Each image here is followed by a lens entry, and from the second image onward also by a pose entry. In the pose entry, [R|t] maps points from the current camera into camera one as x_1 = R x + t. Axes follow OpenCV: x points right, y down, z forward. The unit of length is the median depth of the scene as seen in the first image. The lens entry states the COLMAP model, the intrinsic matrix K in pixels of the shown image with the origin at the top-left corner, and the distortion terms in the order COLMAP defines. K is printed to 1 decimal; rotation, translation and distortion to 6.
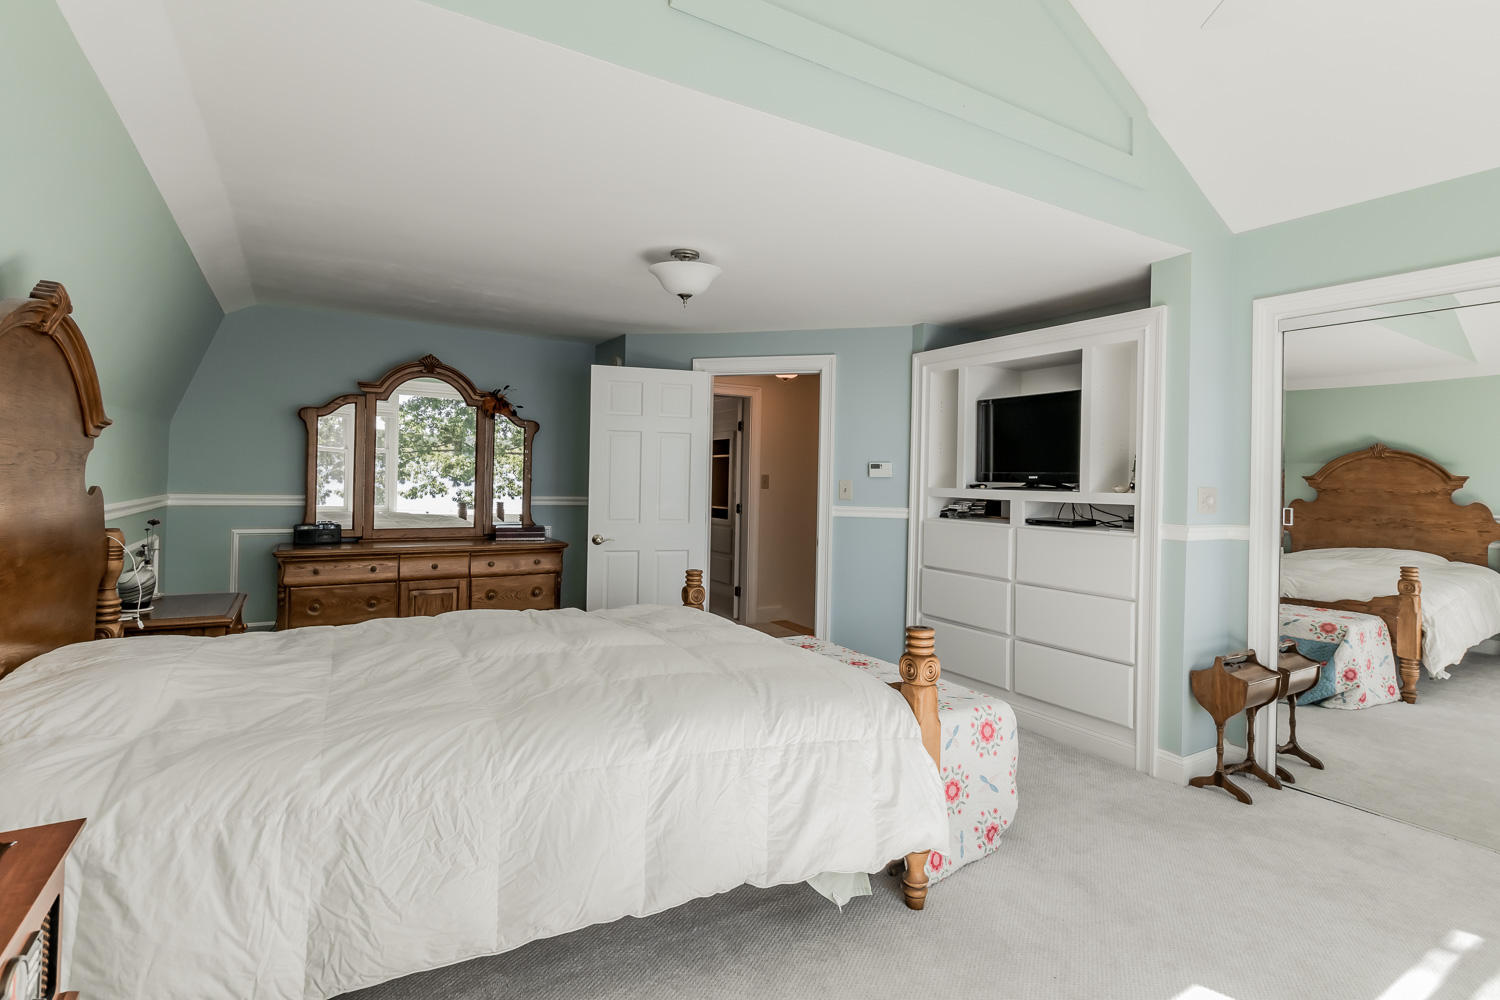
lens RADIAL K [[706.3, 0, 749.7], [0, 706.3, 486.8], [0, 0, 1]] dist [-0.004810, -0.001048]
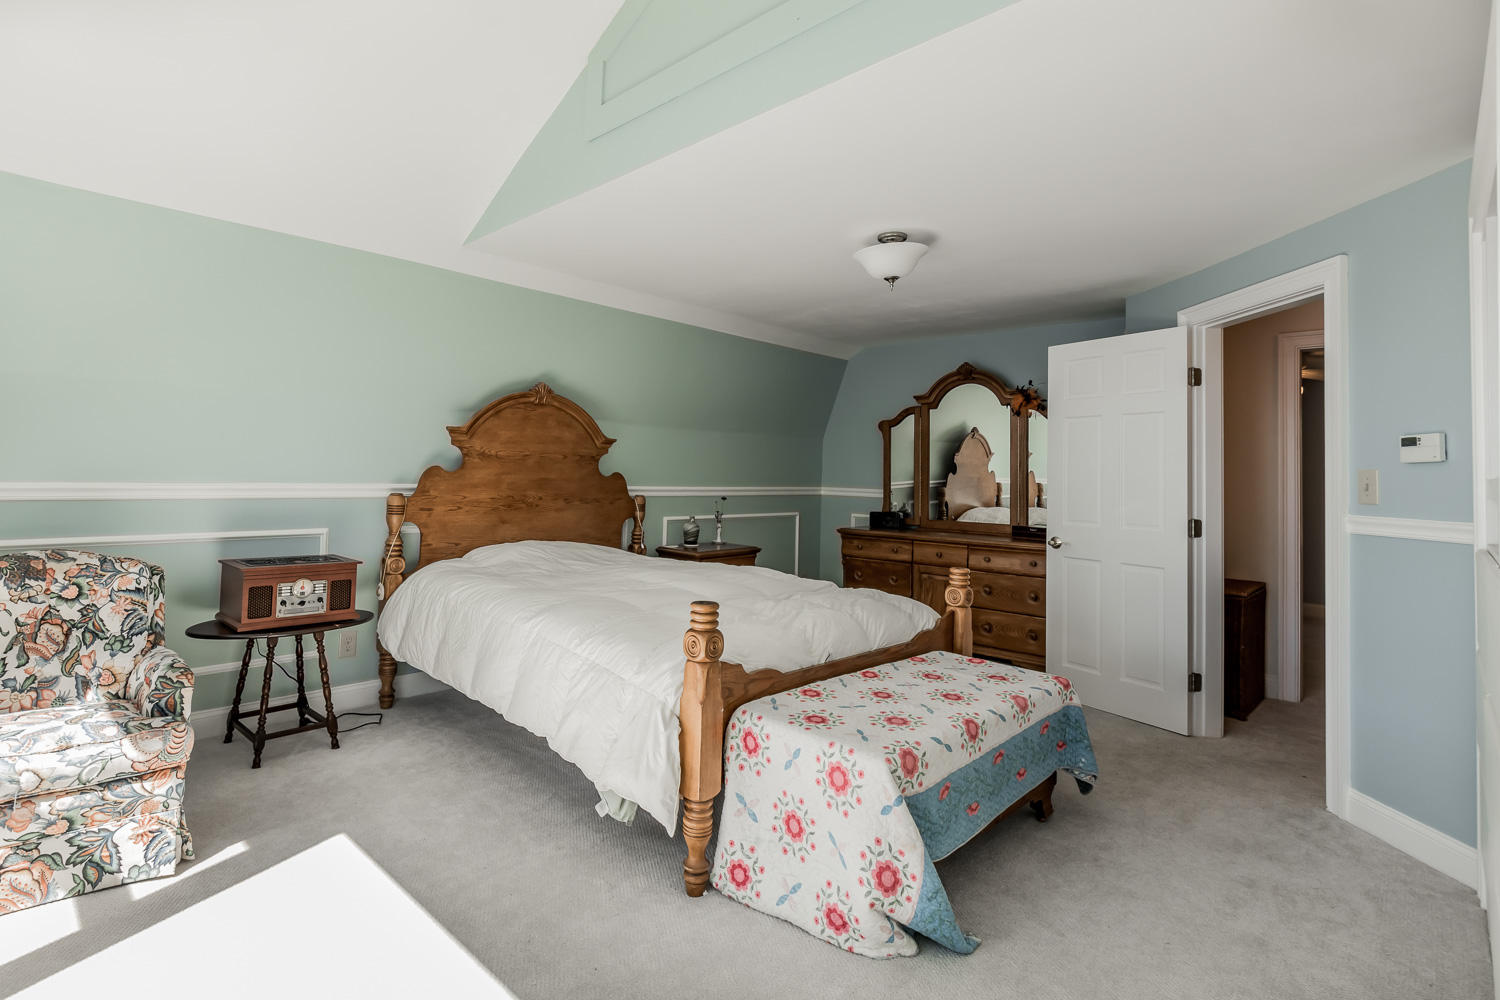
lens RADIAL K [[738.5, 0, 705.5], [0, 738.5, 458.5], [0, 0, 1]] dist [0.000965, -0.000021]
pose [[0.250850, -0.033693, -0.967440, 0.583233], [-0.026193, 0.998792, -0.041576, 0.020299], [0.967672, 0.035769, 0.249664, 0.349137]]
